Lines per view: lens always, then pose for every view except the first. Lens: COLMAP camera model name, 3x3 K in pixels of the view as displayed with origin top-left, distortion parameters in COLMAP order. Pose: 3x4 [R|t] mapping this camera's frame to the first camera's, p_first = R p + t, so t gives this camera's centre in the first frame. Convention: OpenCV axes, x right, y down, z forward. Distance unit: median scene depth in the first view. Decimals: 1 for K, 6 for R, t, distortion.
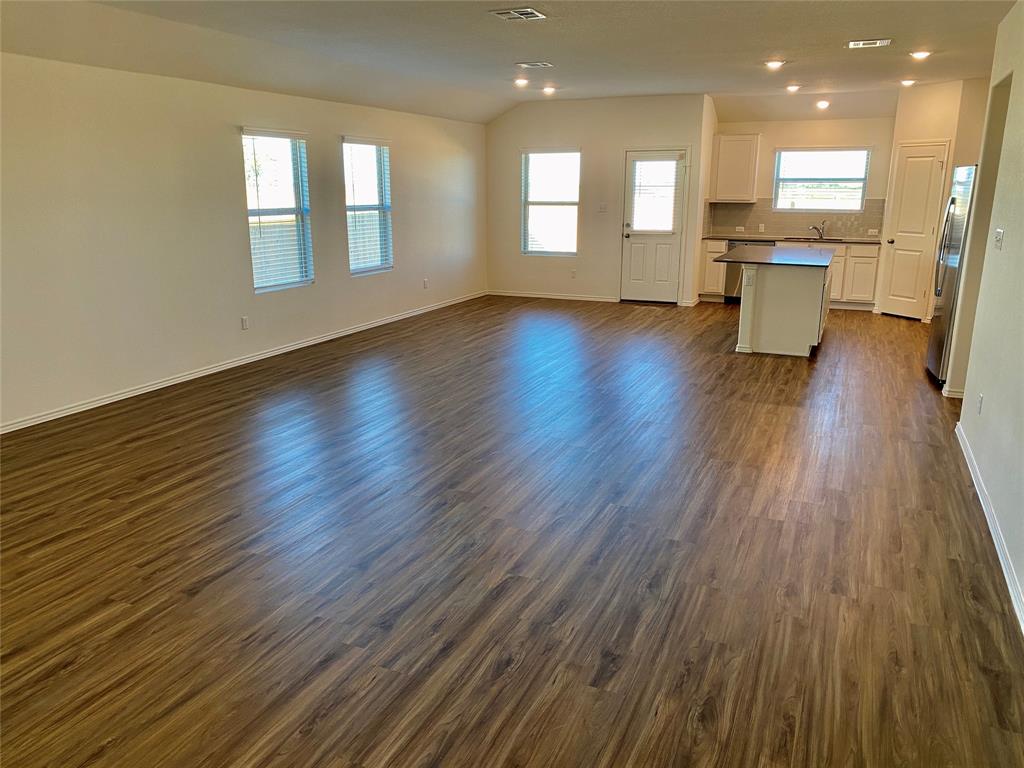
lens RADIAL K [[787.6, 0, 510.4], [0, 787.6, 378.1], [0, 0, 1]] dist [0.041059, -0.042076]
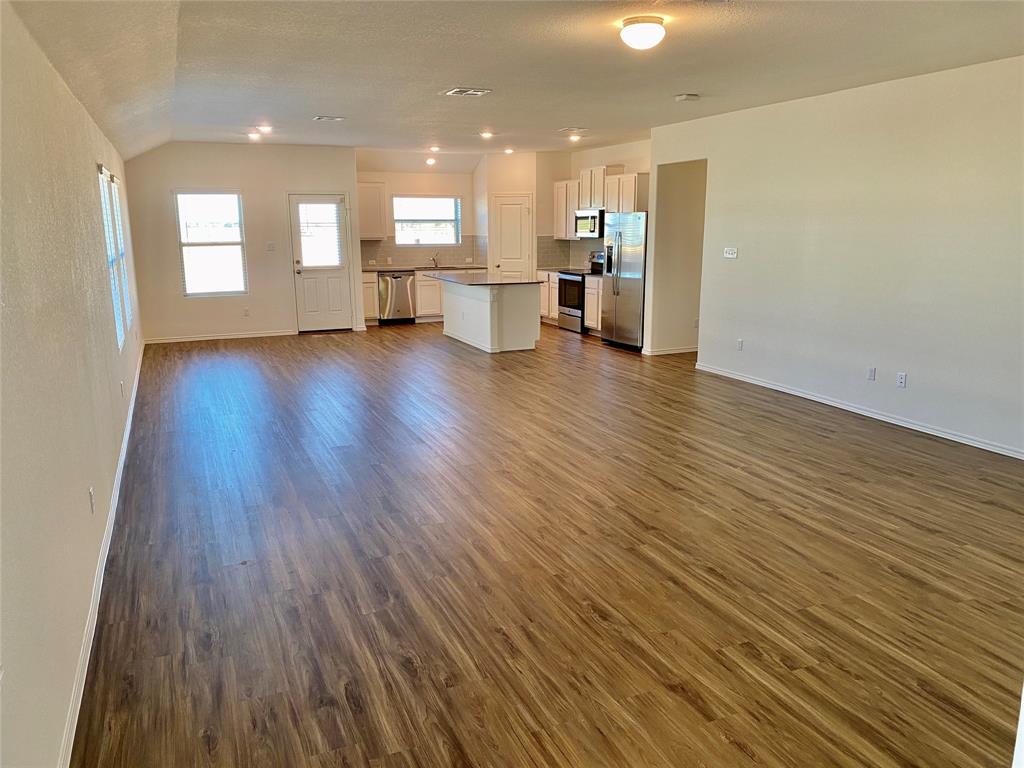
lens RADIAL K [[787.6, 0, 516.8], [0, 787.6, 387.1], [0, 0, 1]] dist [0.041059, -0.042076]
pose [[0.665156, -0.157607, 0.729882, -0.466888], [0.184171, 0.981900, 0.044187, -0.020354], [-0.723635, 0.105032, 0.682144, 0.072407]]
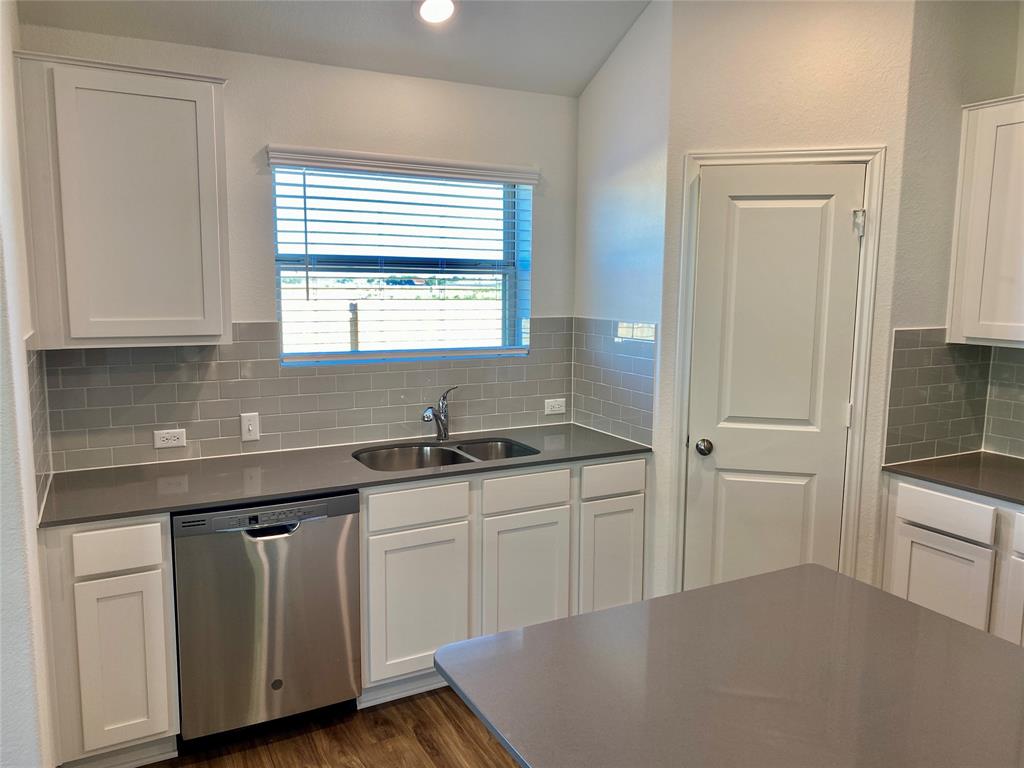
lens RADIAL K [[787.6, 0, 485.6], [0, 787.6, 388.8], [0, 0, 1]] dist [0.041059, -0.042076]
pose [[0.618133, -0.098768, 0.779844, 0.155723], [0.184700, 0.982550, -0.021959, -0.186765], [-0.764067, 0.157611, 0.625589, 0.781394]]
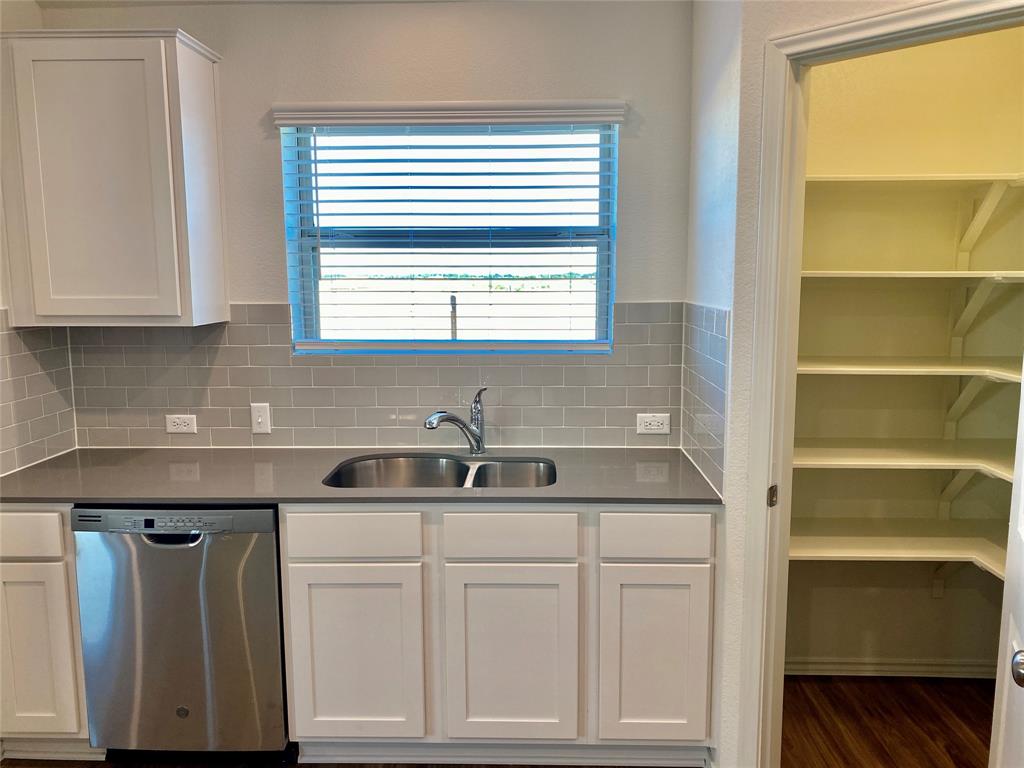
lens RADIAL K [[787.6, 0, 508.8], [0, 787.6, 383.4], [0, 0, 1]] dist [0.041059, -0.042076]
pose [[0.930381, -0.053824, 0.362621, 0.309255], [0.093042, 0.991444, -0.091557, -0.174936], [-0.354590, 0.118921, 0.927428, 0.754516]]
